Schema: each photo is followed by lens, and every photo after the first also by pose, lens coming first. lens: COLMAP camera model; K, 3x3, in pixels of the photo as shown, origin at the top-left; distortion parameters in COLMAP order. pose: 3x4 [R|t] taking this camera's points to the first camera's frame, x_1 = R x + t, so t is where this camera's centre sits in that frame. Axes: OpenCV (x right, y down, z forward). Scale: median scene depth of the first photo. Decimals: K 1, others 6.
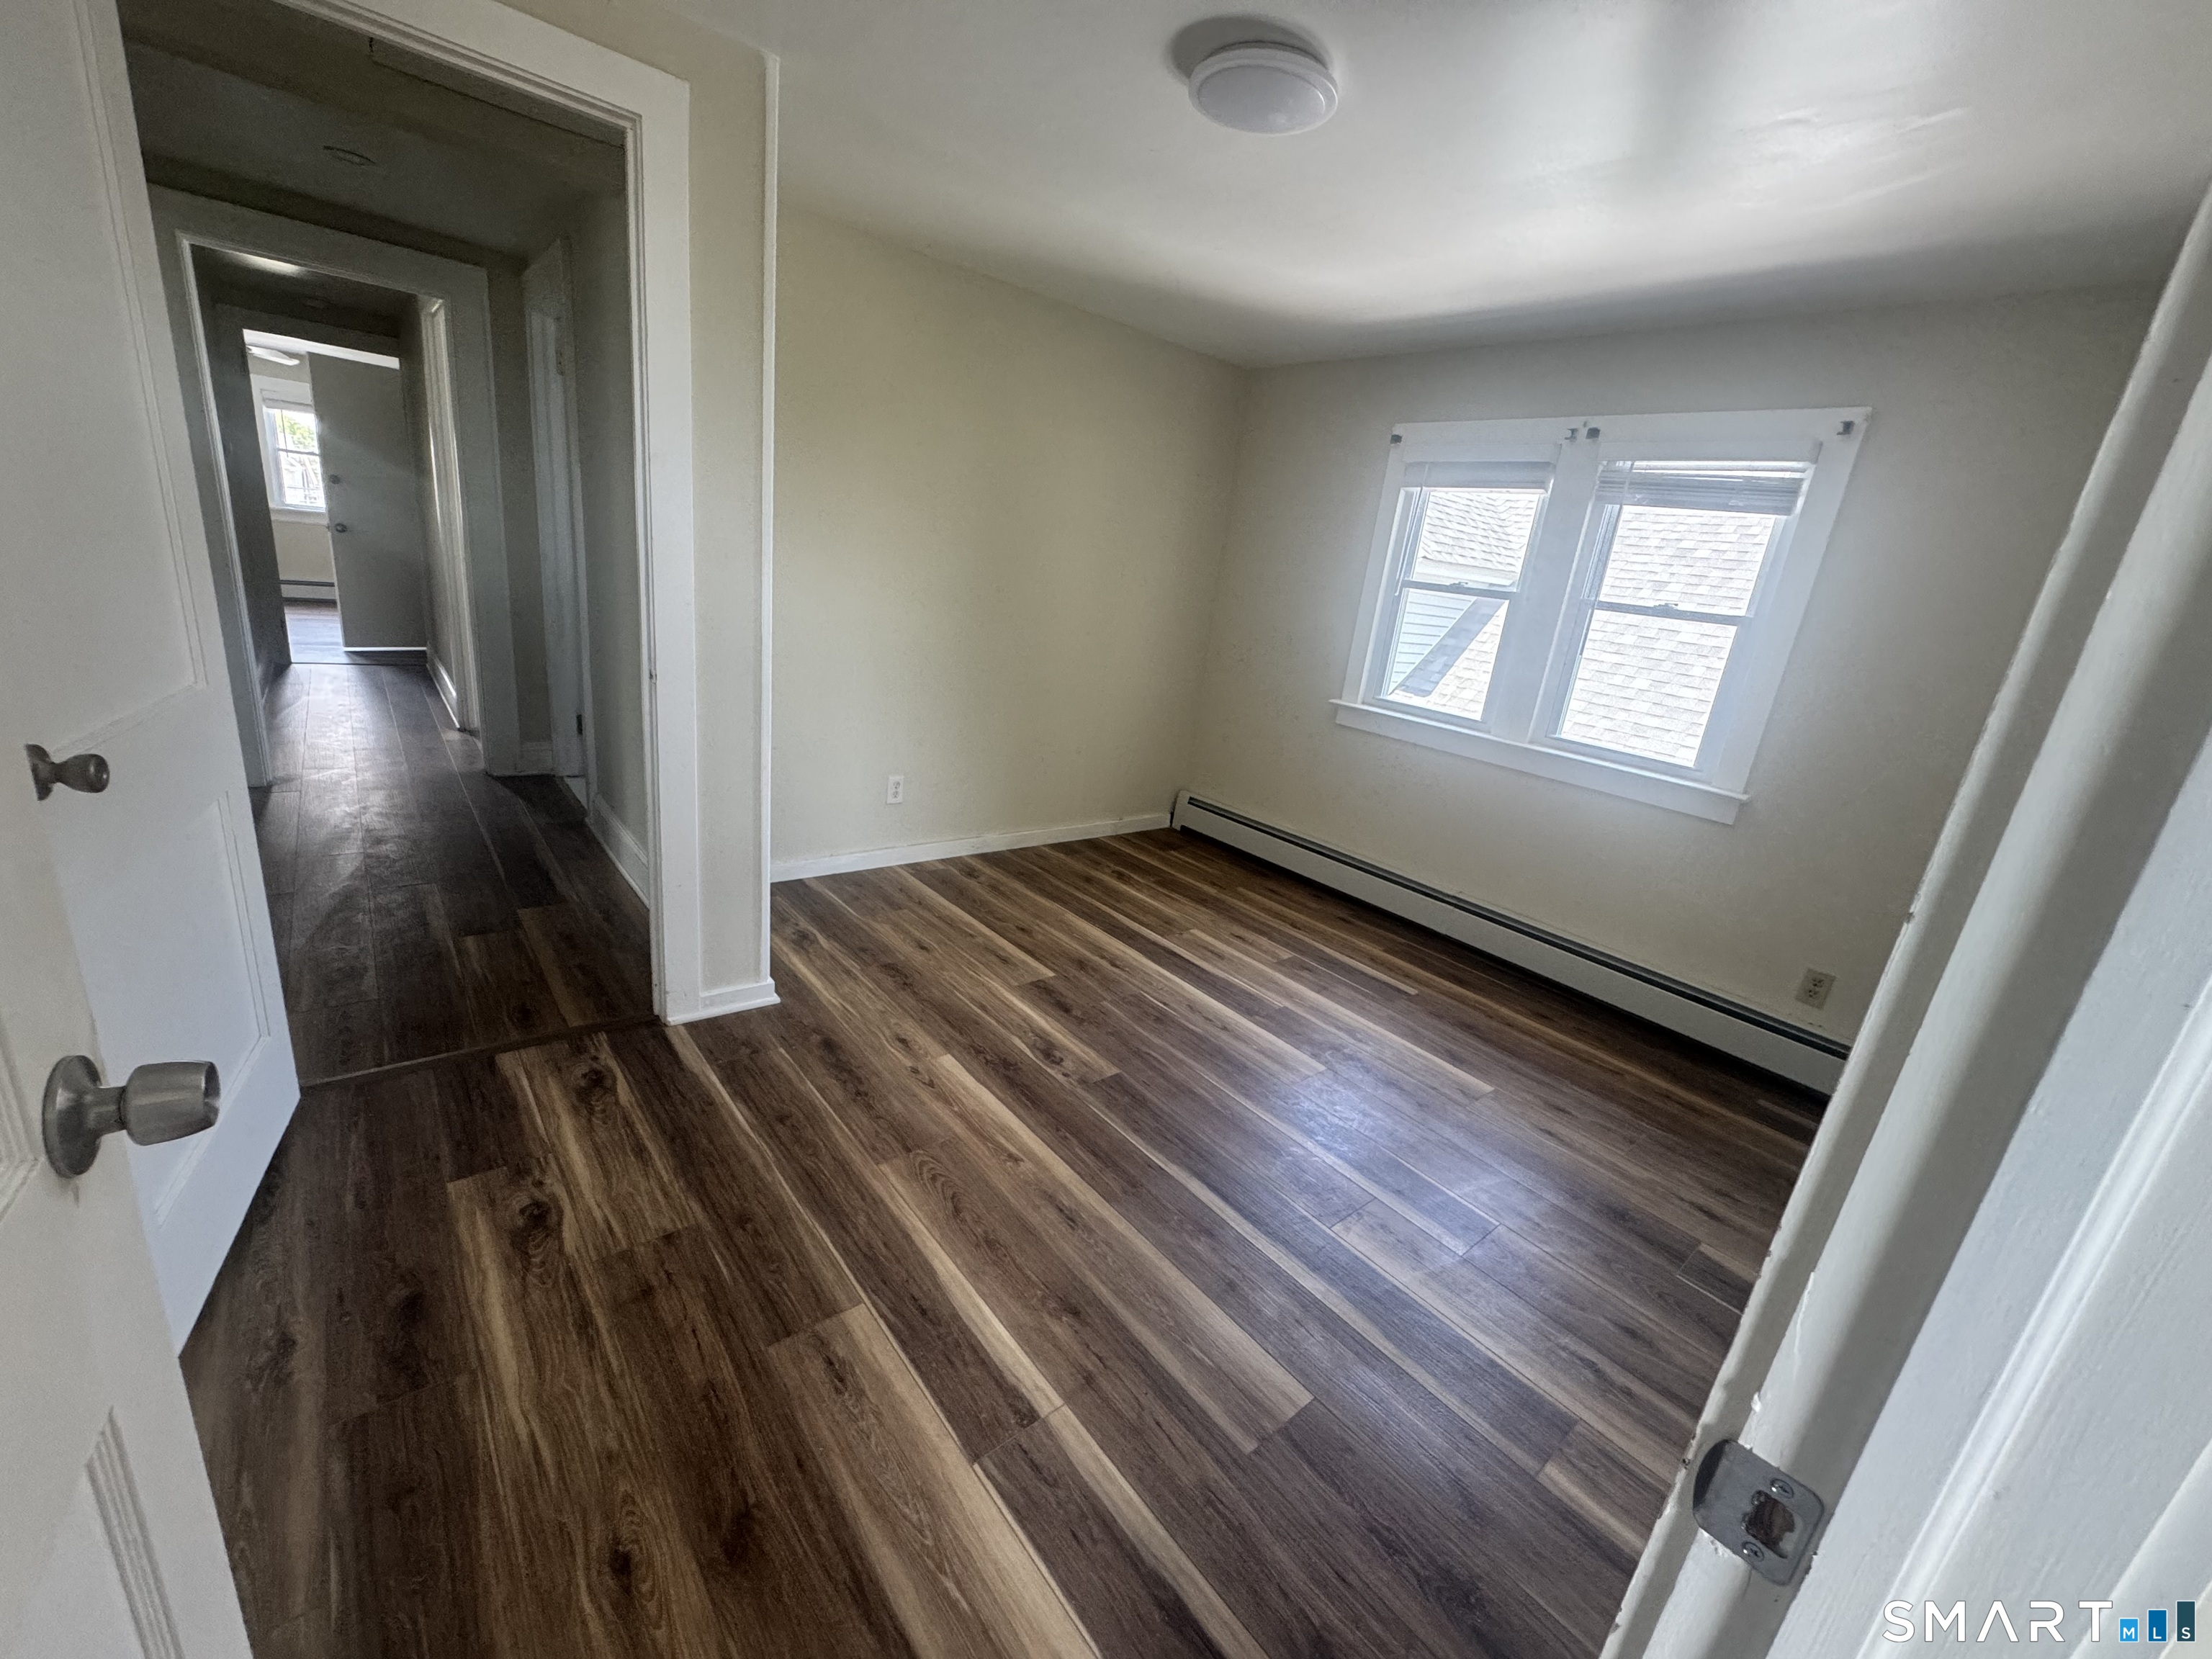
lens RADIAL K [[887.5, 0, 1107.2], [0, 887.5, 825.8], [0, 0, 1]] dist [-0.002699, 0.000437]
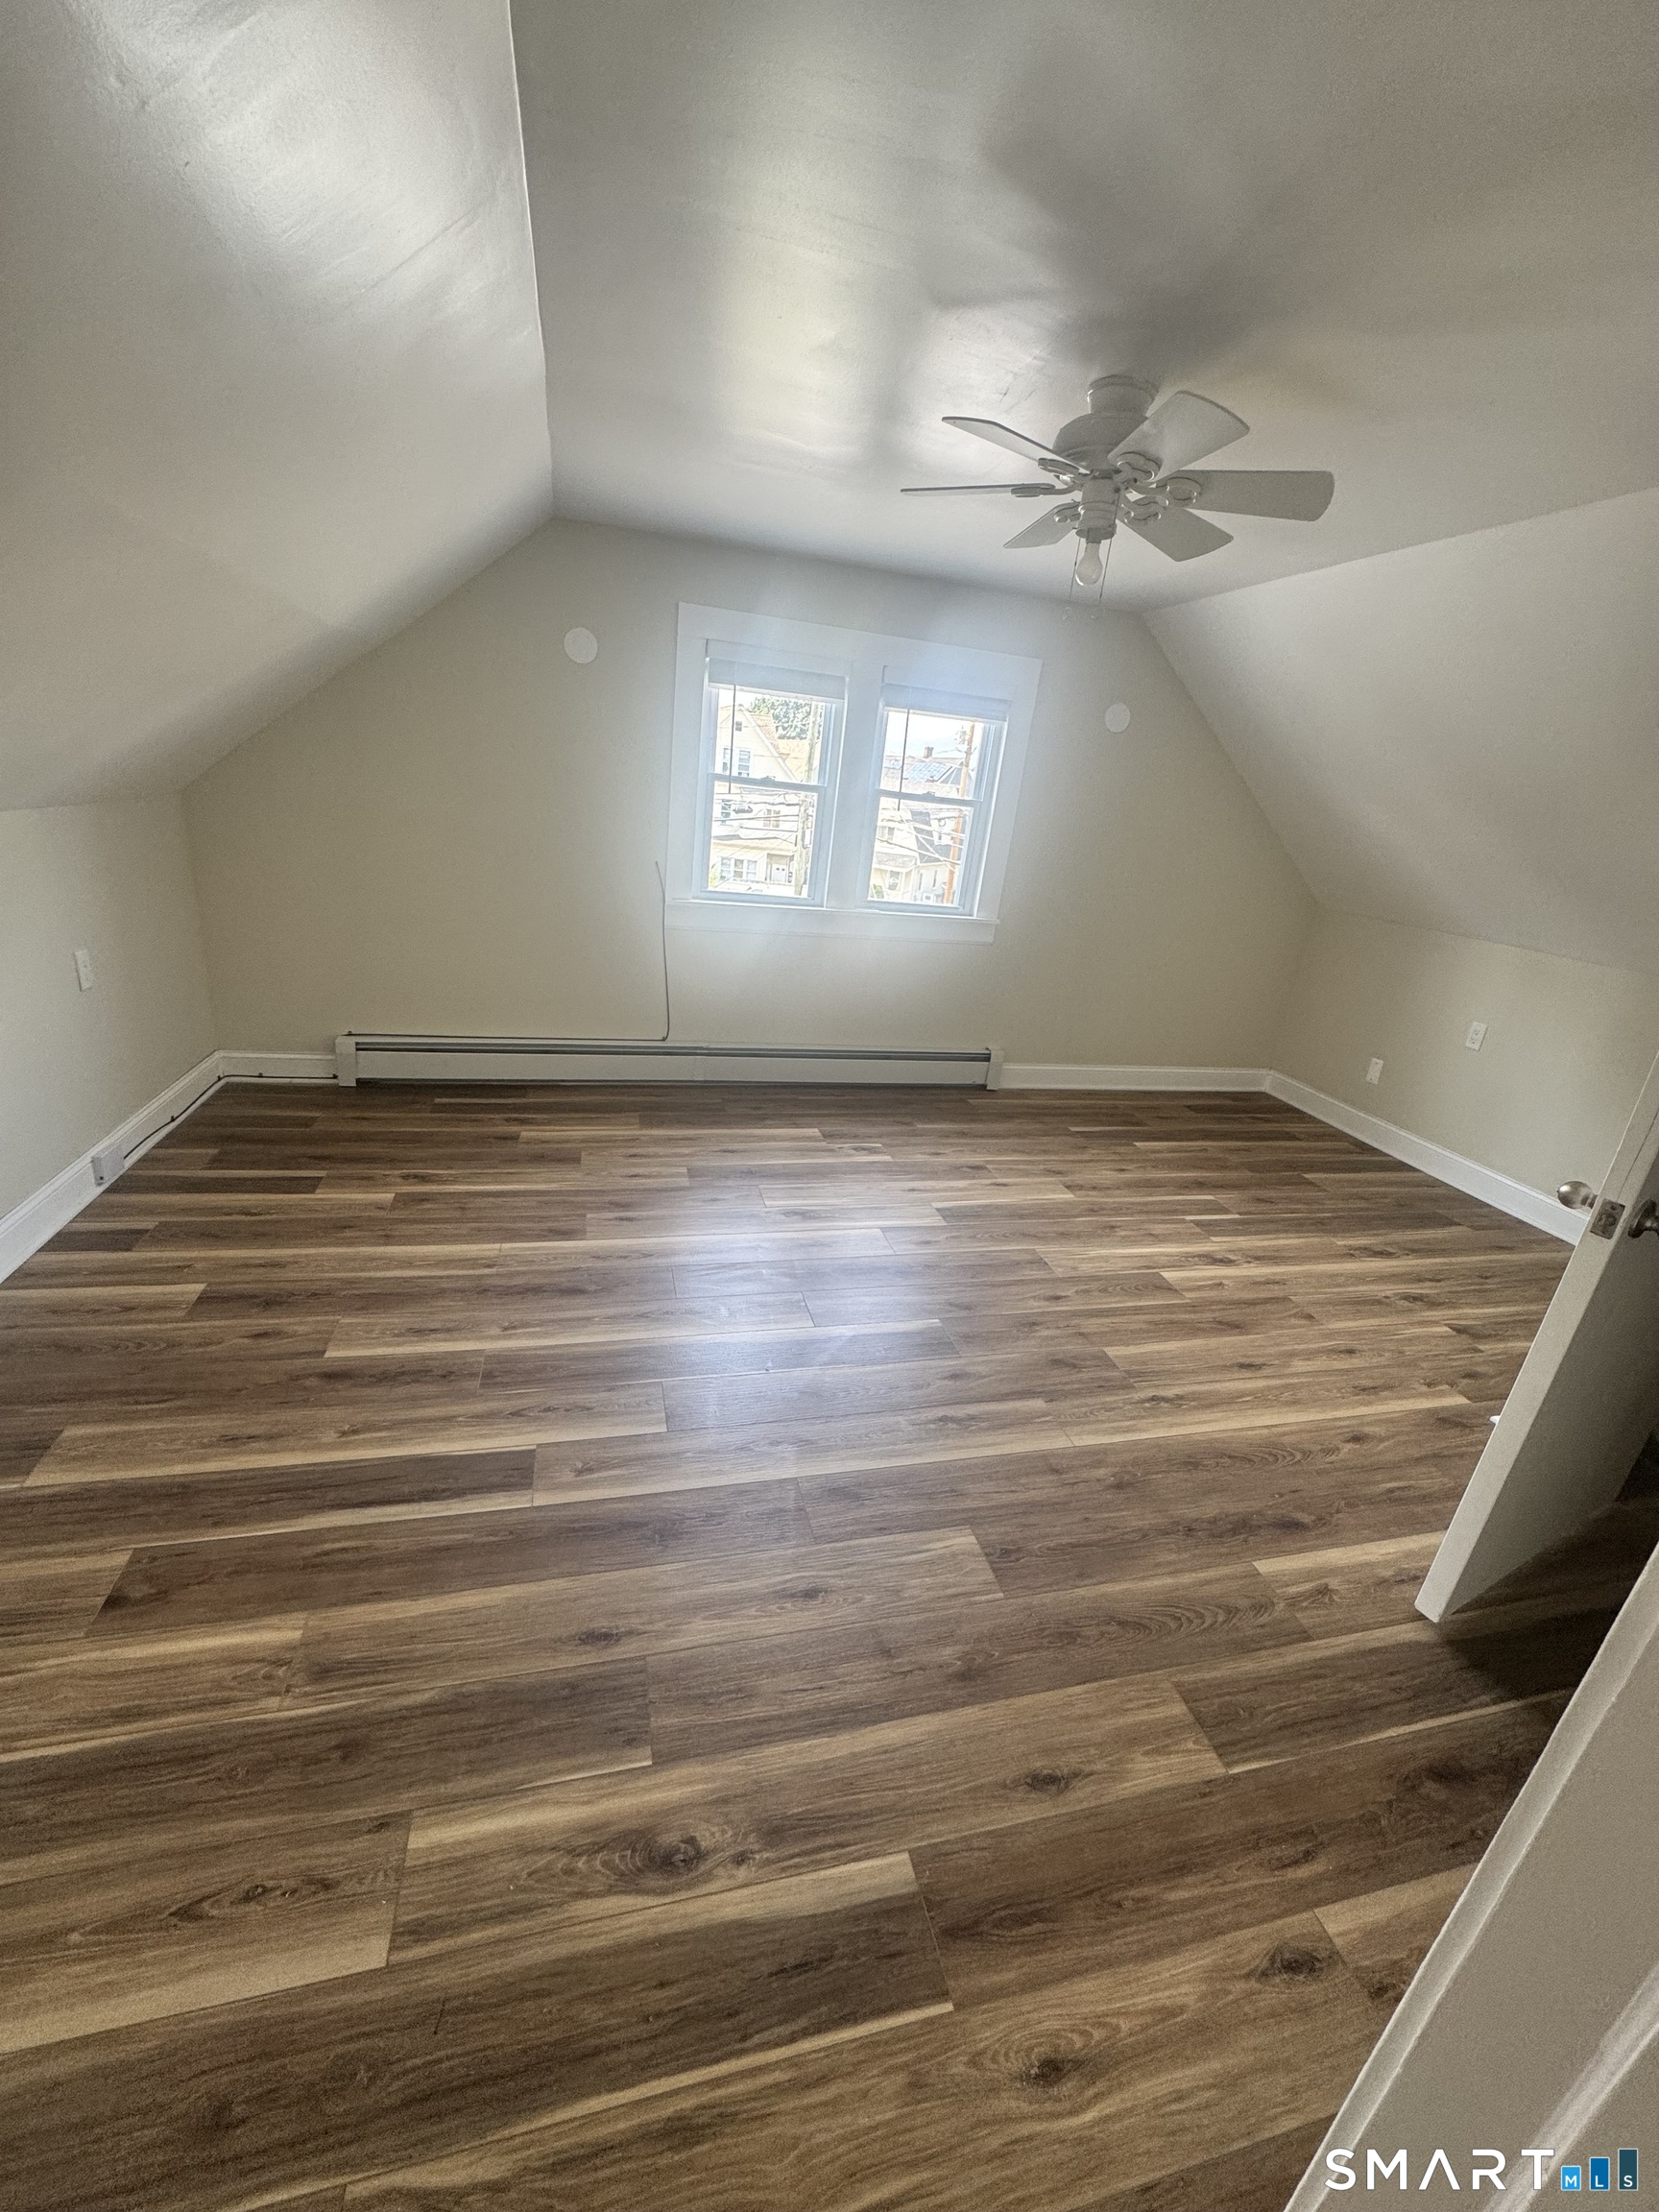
lens RADIAL K [[887.5, 0, 830.6], [0, 887.5, 1103.7], [0, 0, 1]] dist [-0.002699, 0.000437]
pose [[0.449111, -0.397061, 0.800401, -0.860736], [0.220860, 0.917364, 0.331157, -0.372420], [-0.865748, 0.028051, 0.499693, 0.626022]]
